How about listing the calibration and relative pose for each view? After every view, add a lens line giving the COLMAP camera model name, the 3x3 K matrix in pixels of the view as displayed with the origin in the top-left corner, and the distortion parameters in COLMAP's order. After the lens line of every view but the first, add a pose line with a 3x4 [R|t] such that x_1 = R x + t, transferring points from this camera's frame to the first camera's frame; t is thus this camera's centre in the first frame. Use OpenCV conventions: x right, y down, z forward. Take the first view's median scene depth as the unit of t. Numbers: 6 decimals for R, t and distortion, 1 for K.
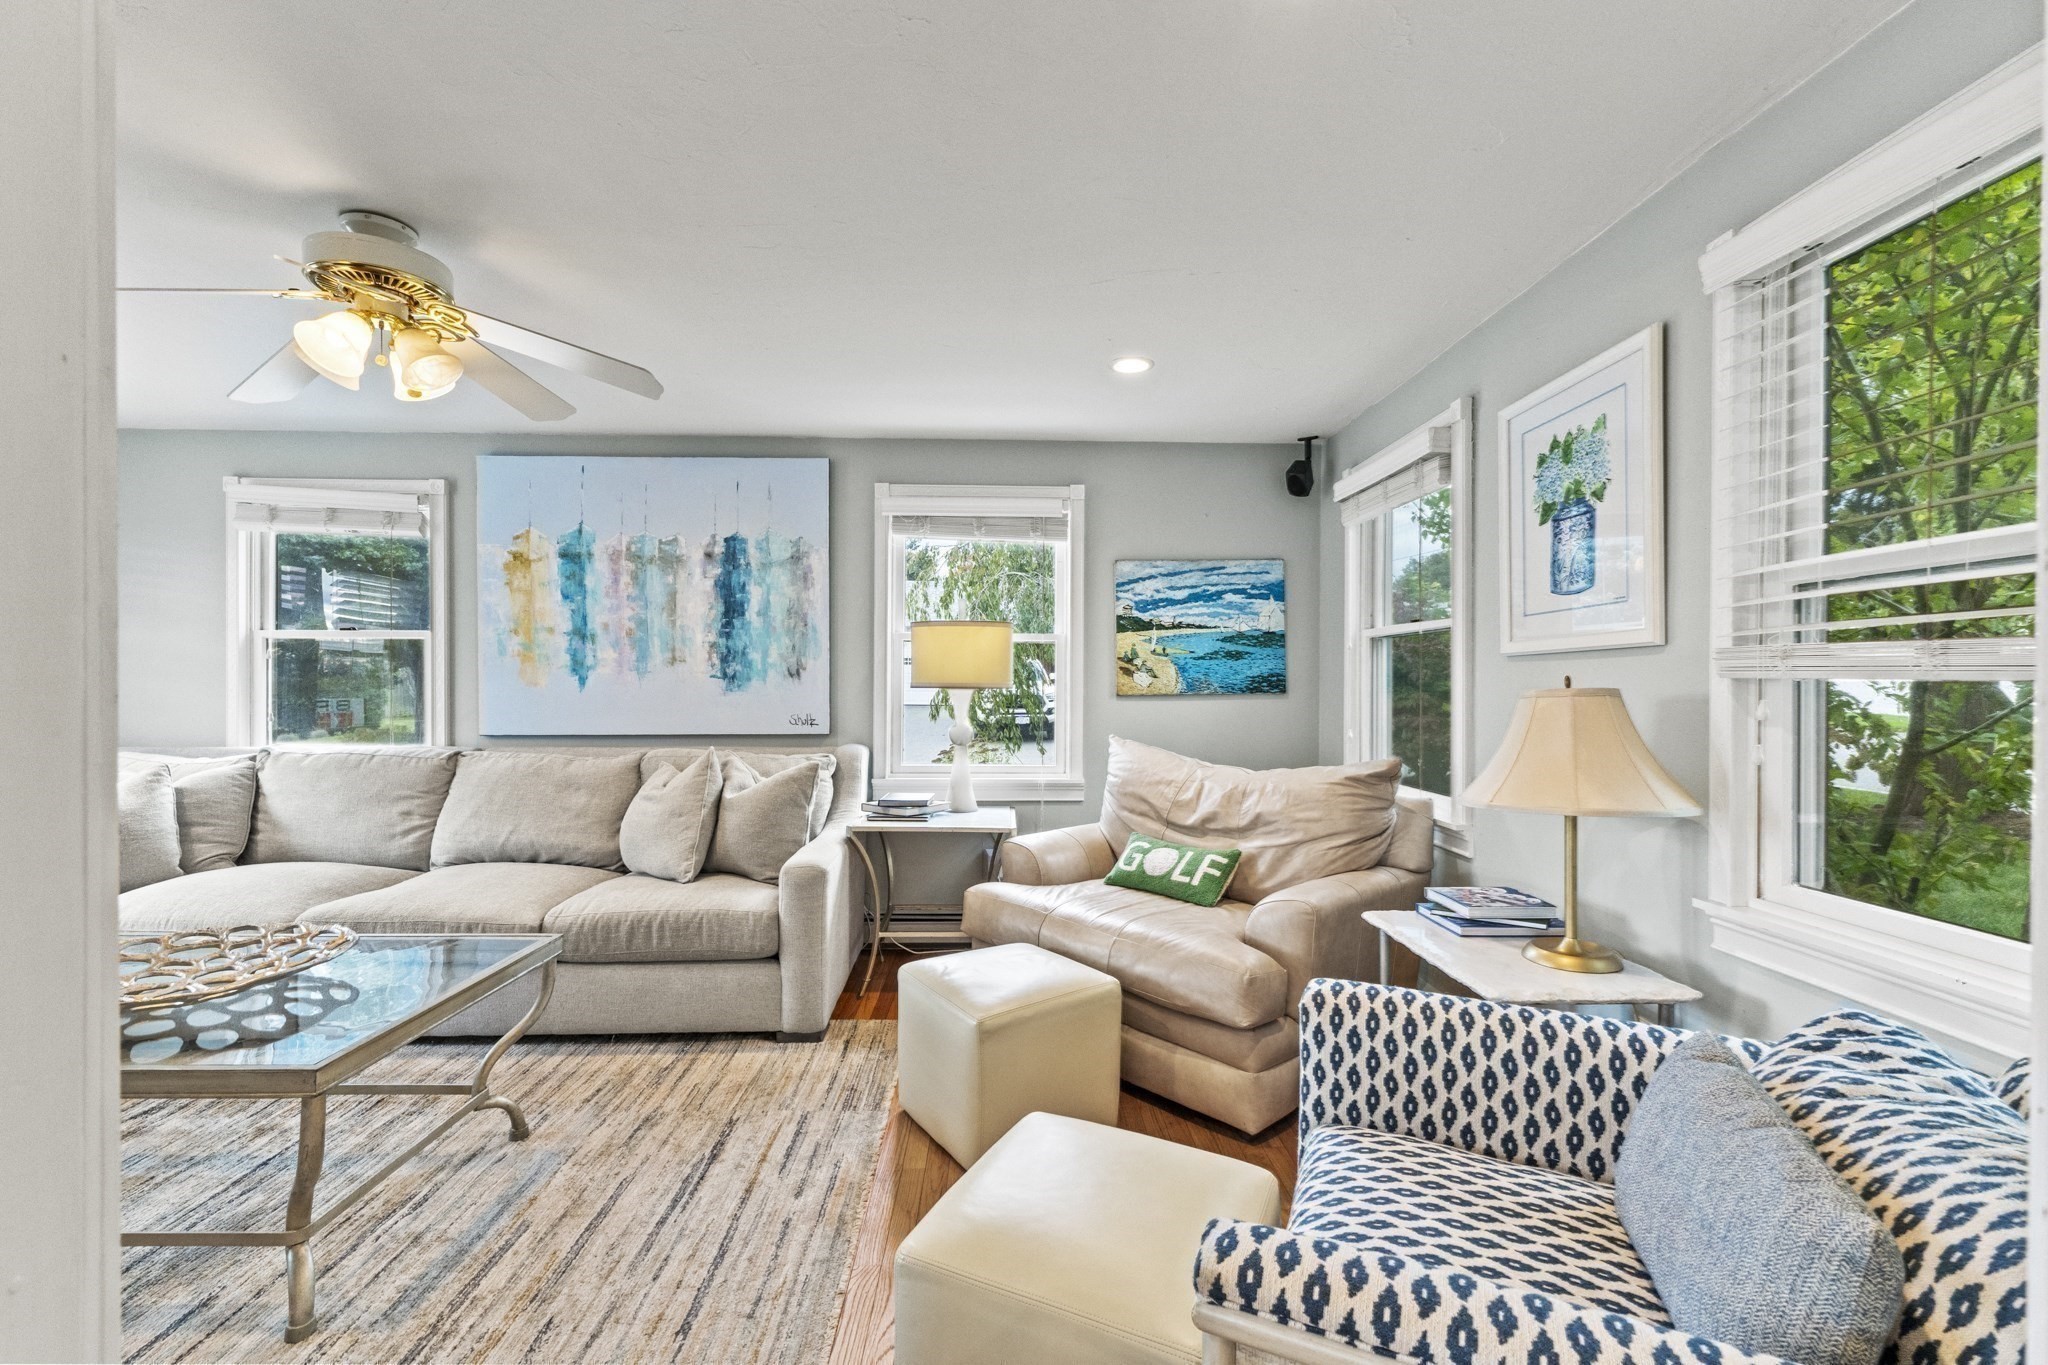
lens RADIAL K [[853.8, 0, 1027.9], [0, 853.8, 691.3], [0, 0, 1]] dist [0.001687, 0.000108]
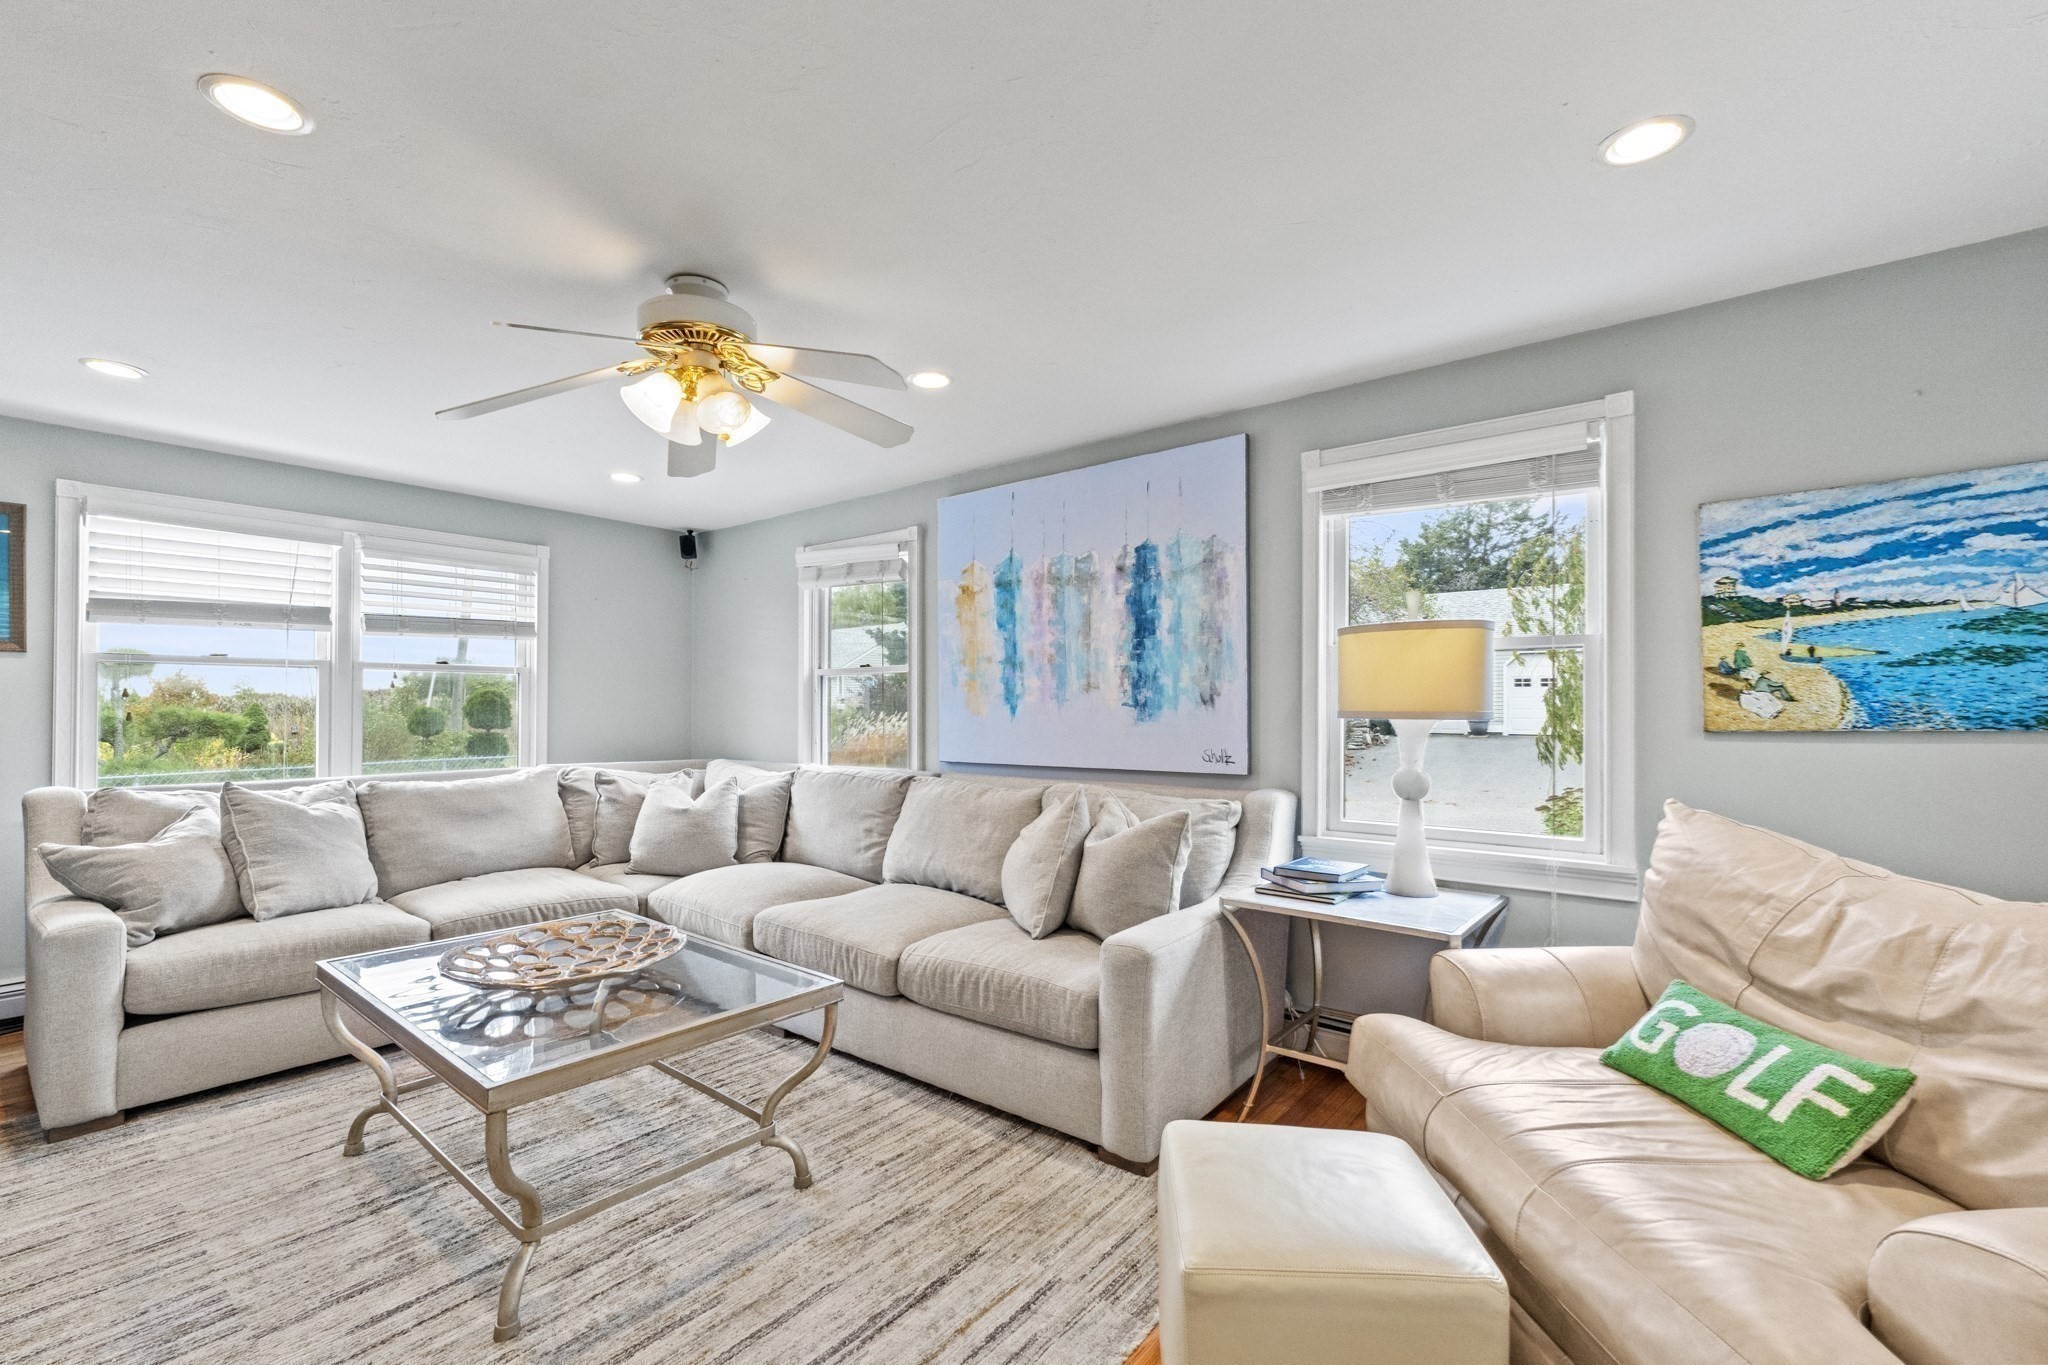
lens RADIAL K [[870.9, 0, 1027.9], [0, 870.9, 704.4], [0, 0, 1]] dist [0.002361, -0.000059]
pose [[0.763084, -0.006936, -0.646262, 0.142789], [-0.002777, 0.999898, -0.014010, -0.004368], [0.646294, 0.012485, 0.762987, 0.244740]]
